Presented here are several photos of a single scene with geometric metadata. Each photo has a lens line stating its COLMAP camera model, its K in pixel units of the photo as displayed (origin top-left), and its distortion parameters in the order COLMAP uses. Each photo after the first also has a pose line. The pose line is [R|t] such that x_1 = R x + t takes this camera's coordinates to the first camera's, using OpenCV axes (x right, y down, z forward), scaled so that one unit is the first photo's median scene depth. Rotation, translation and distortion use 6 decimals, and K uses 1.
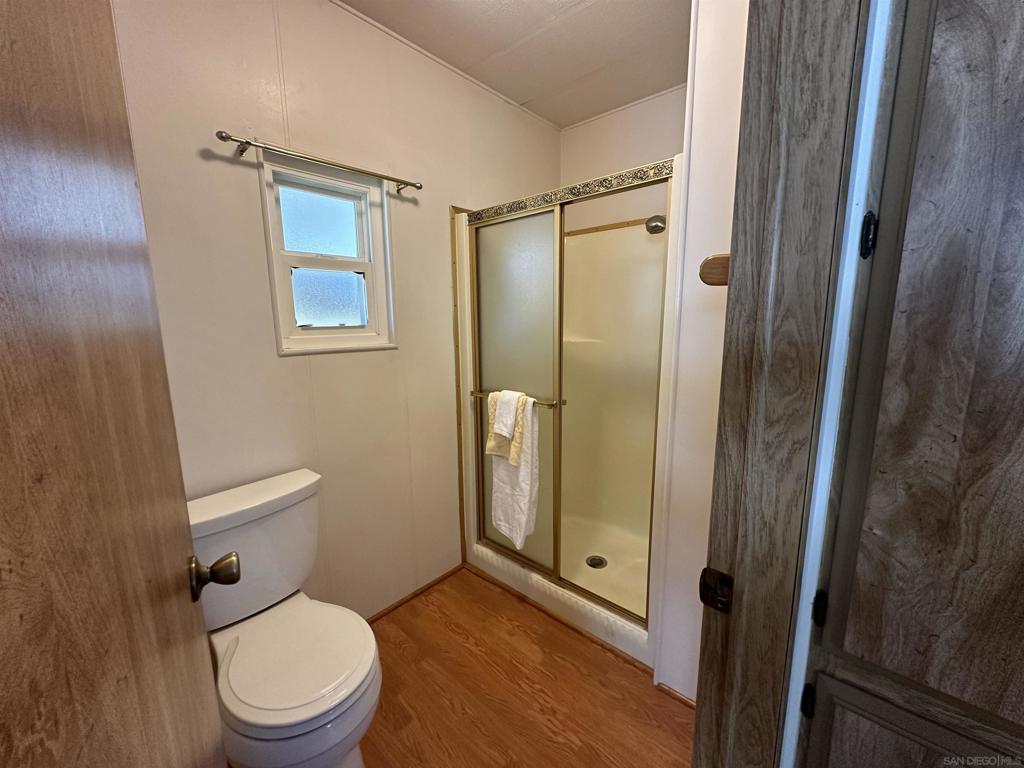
lens RADIAL K [[407.3, 0, 514.5], [0, 407.3, 382.8], [0, 0, 1]] dist [-0.001314, -0.000104]
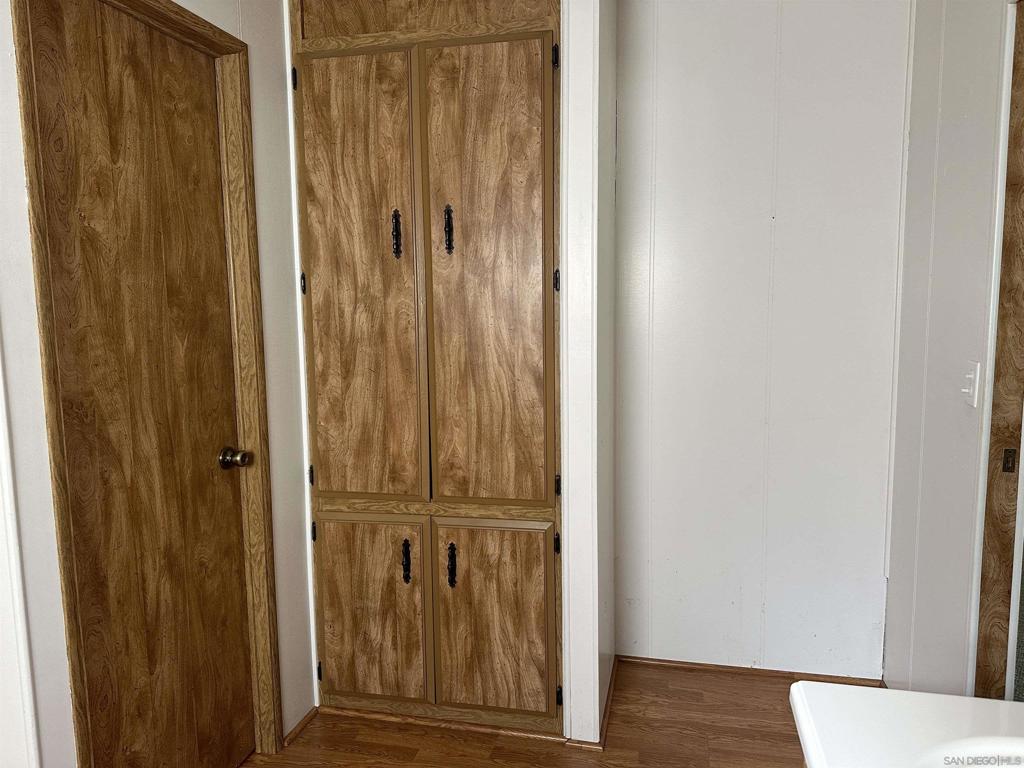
lens RADIAL K [[720.8, 0, 526.3], [0, 720.8, 385.7], [0, 0, 1]] dist [0.104740, -0.119557]
pose [[0.864148, -0.059755, 0.499677, -0.060049], [0.081310, 0.996458, -0.021454, 0.367391], [-0.496625, 0.059168, 0.865946, -3.023317]]
